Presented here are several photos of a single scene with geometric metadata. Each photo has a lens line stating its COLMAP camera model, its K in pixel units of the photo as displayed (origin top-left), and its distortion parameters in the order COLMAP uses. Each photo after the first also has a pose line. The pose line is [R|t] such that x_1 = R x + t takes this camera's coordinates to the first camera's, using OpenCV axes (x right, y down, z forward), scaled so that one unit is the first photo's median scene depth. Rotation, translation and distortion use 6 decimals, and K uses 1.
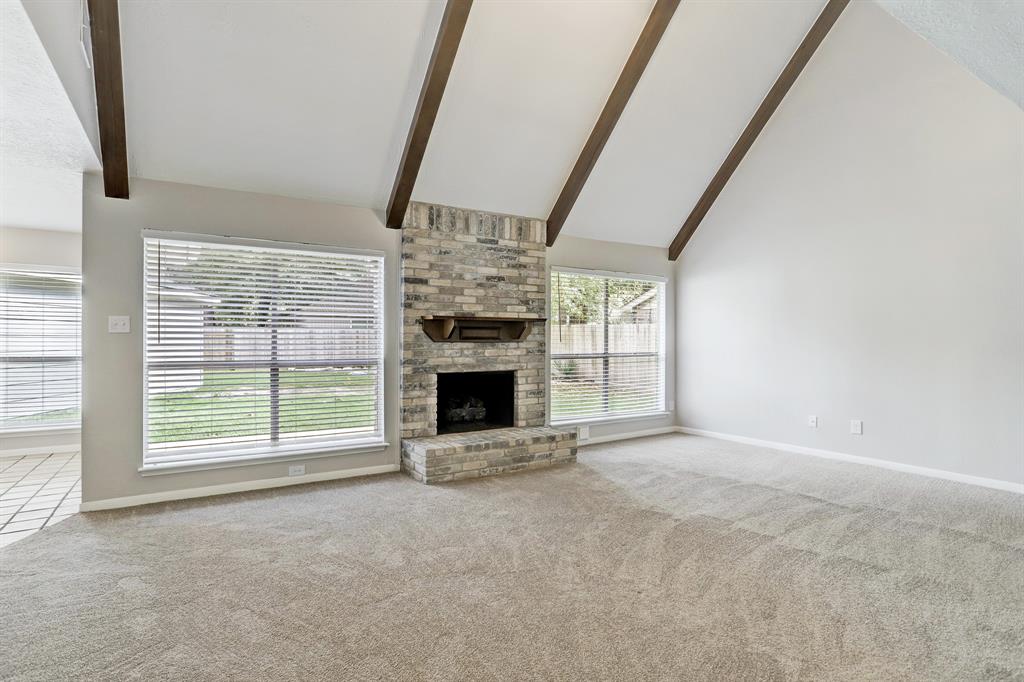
lens RADIAL K [[514.4, 0, 489.3], [0, 514.4, 336.2], [0, 0, 1]] dist [-0.054514, 0.032640]
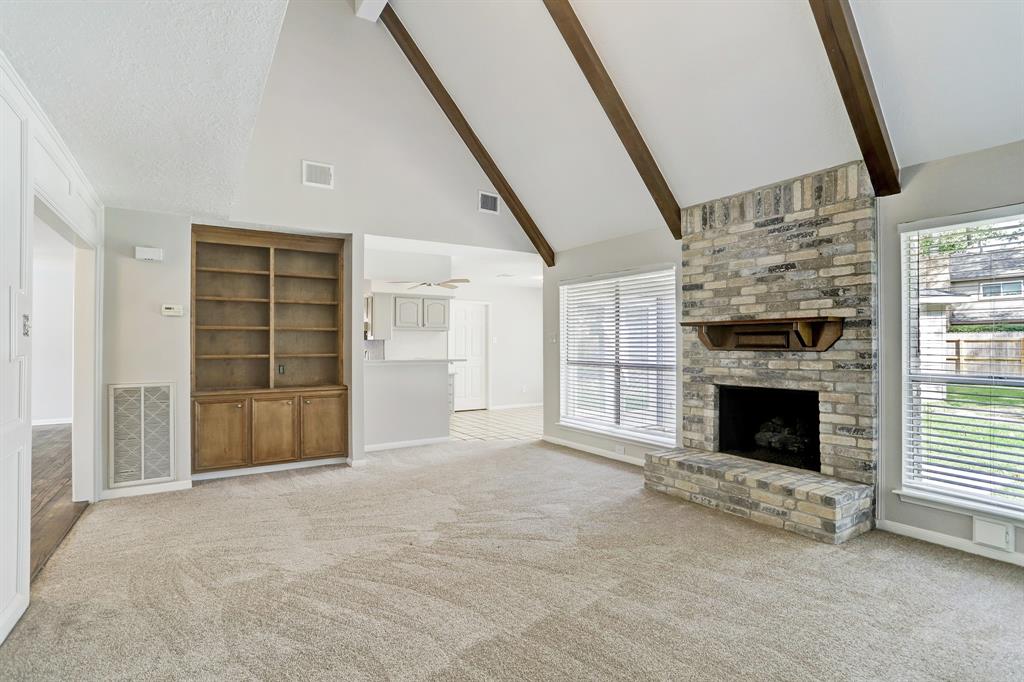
lens RADIAL K [[517.0, 0, 511.6], [0, 517.0, 339.6], [0, 0, 1]] dist [-0.059936, 0.034069]
pose [[0.025956, -0.012063, -0.999590, 0.773130], [0.005111, 0.999916, -0.011935, 0.001452], [0.999650, -0.004799, 0.026016, 0.592482]]
